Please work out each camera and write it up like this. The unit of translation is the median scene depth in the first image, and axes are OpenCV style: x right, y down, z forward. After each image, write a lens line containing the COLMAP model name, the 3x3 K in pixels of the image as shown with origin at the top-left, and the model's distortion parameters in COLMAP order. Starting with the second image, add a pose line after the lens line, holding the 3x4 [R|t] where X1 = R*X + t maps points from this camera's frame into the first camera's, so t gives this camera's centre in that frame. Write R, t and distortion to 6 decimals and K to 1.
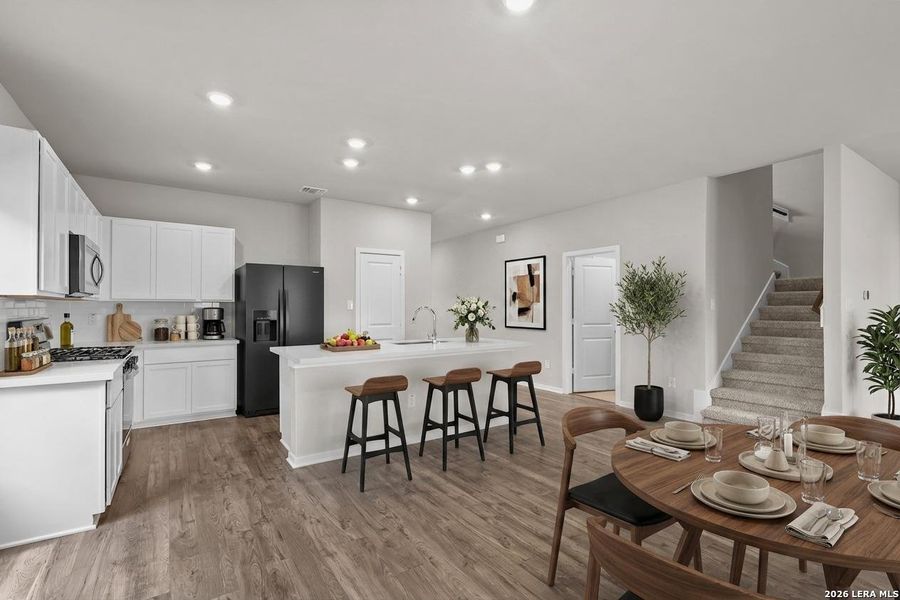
lens RADIAL K [[415.9, 0, 448.0], [0, 415.9, 303.2], [0, 0, 1]] dist [-0.000005, 0.000153]
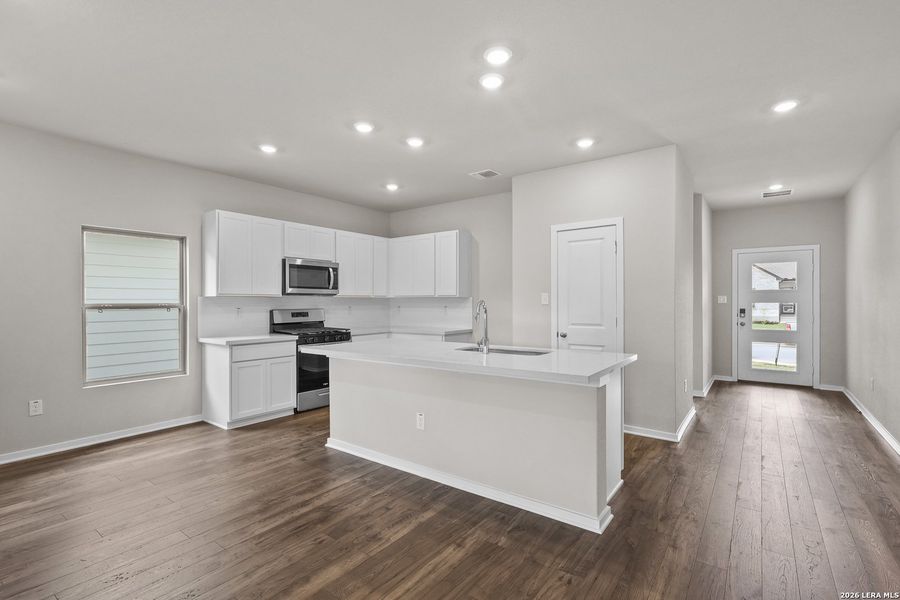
lens RADIAL K [[422.5, 0, 450.0], [0, 422.5, 300.0], [0, 0, 1]] dist [-0.001465, -0.000161]
pose [[0.332478, -0.004950, -0.943098, 0.638067], [0.012203, 0.999925, -0.000946, 0.007559], [0.943032, -0.011194, 0.332513, 0.739321]]
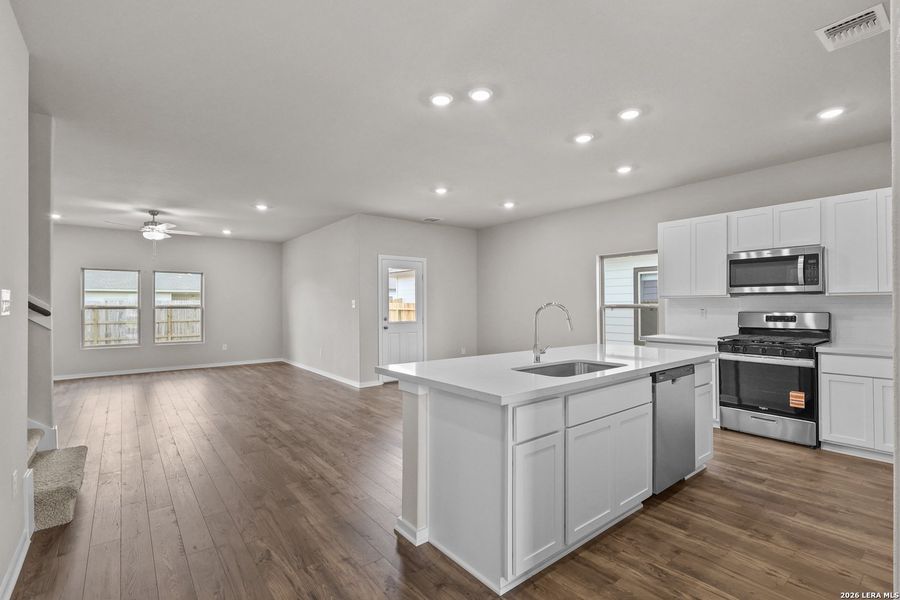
lens RADIAL K [[415.0, 0, 450.0], [0, 415.0, 300.0], [0, 0, 1]] dist [-0.000717, 0.000147]
pose [[-0.996928, 0.006661, -0.078040, 0.149584], [0.008094, 0.999804, -0.018069, 0.011431], [0.077905, -0.018645, -0.996786, 1.670914]]
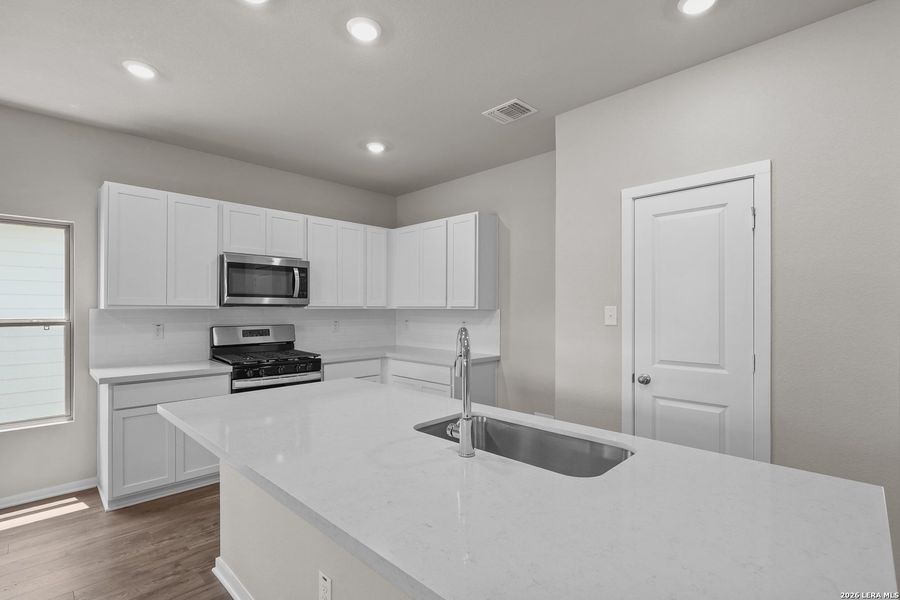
lens RADIAL K [[423.8, 0, 446.2], [0, 423.8, 306.1], [0, 0, 1]] dist [-0.000442, -0.000108]
pose [[0.192156, -0.005108, -0.981351, 0.271213], [0.007731, 0.999963, -0.003691, -0.007187], [0.981334, -0.006877, 0.192189, 0.967028]]
